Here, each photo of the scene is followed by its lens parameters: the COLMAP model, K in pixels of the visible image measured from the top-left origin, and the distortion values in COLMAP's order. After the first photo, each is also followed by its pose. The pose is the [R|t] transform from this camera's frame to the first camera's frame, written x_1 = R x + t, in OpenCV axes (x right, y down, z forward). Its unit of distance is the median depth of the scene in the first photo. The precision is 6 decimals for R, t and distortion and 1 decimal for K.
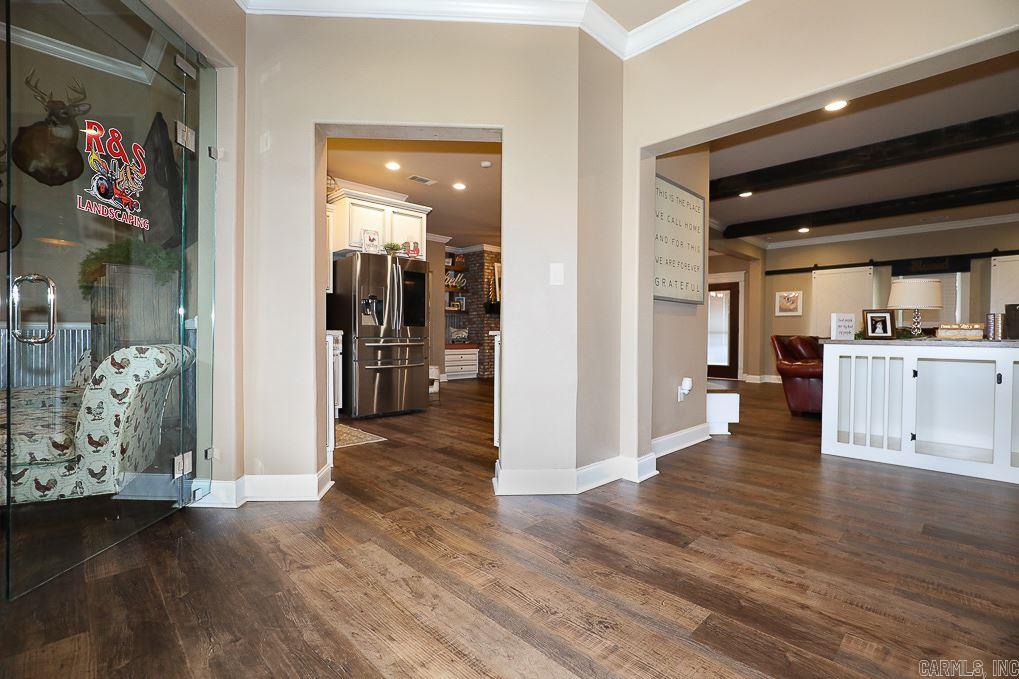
lens RADIAL K [[459.9, 0, 509.5], [0, 459.9, 339.5], [0, 0, 1]] dist [-0.016513, -0.000094]
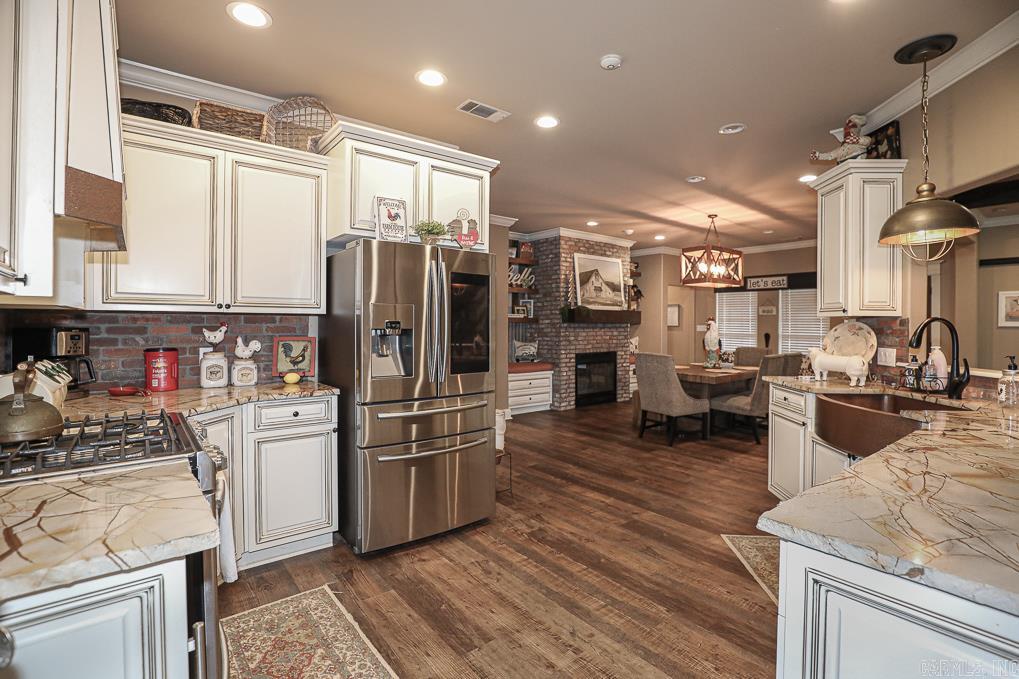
lens RADIAL K [[473.5, 0, 516.9], [0, 473.5, 327.3], [0, 0, 1]] dist [-0.032326, 0.000101]
pose [[0.995864, -0.002510, -0.090826, -0.073745], [0.001896, 0.999975, -0.006852, -0.058116], [0.090841, 0.006652, 0.995843, 0.325321]]
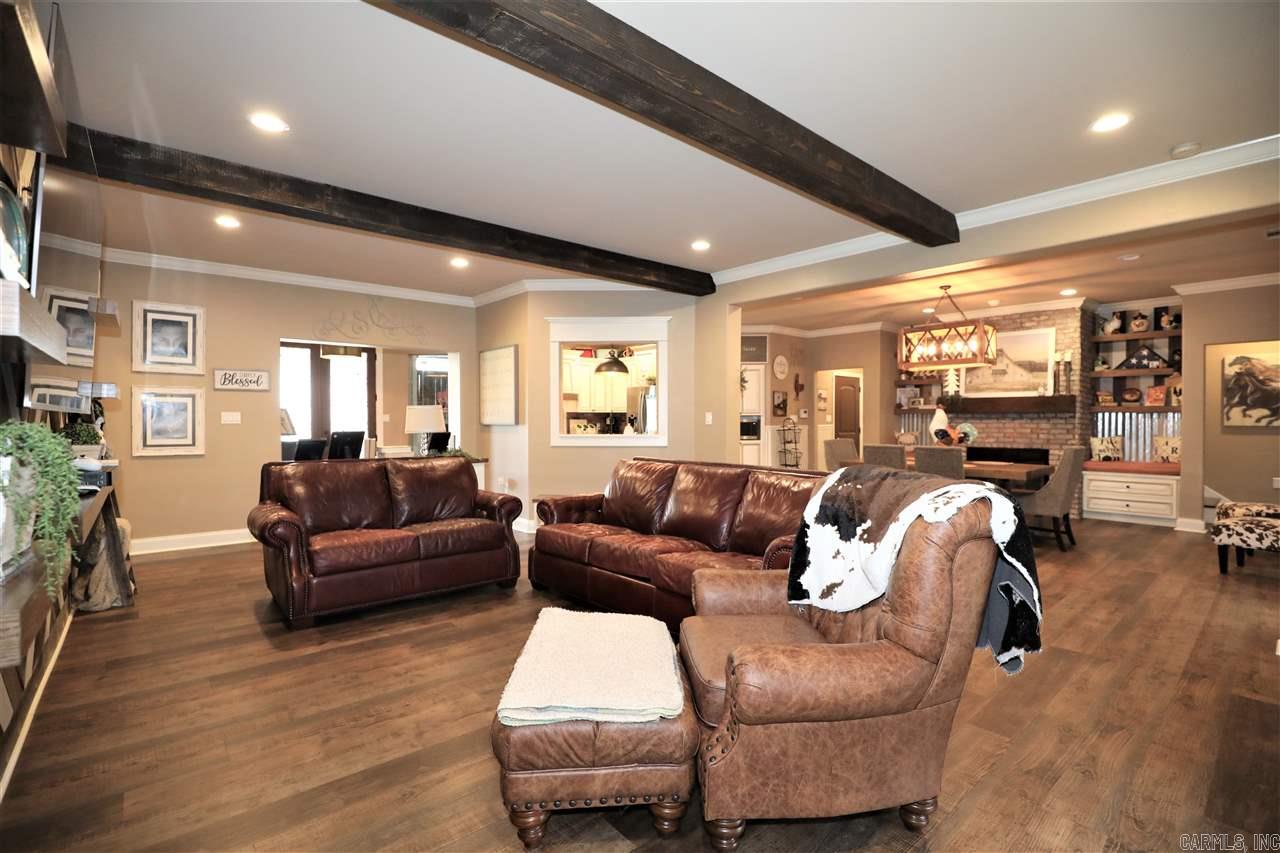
lens RADIAL K [[586.9, 0, 647.6], [0, 586.9, 429.4], [0, 0, 1]] dist [-0.037576, 0.009307]
pose [[-0.047833, 0.009924, -0.998806, 1.094034], [-0.013700, 0.999850, 0.010590, -0.046160], [0.998761, 0.014190, -0.047690, 0.771351]]
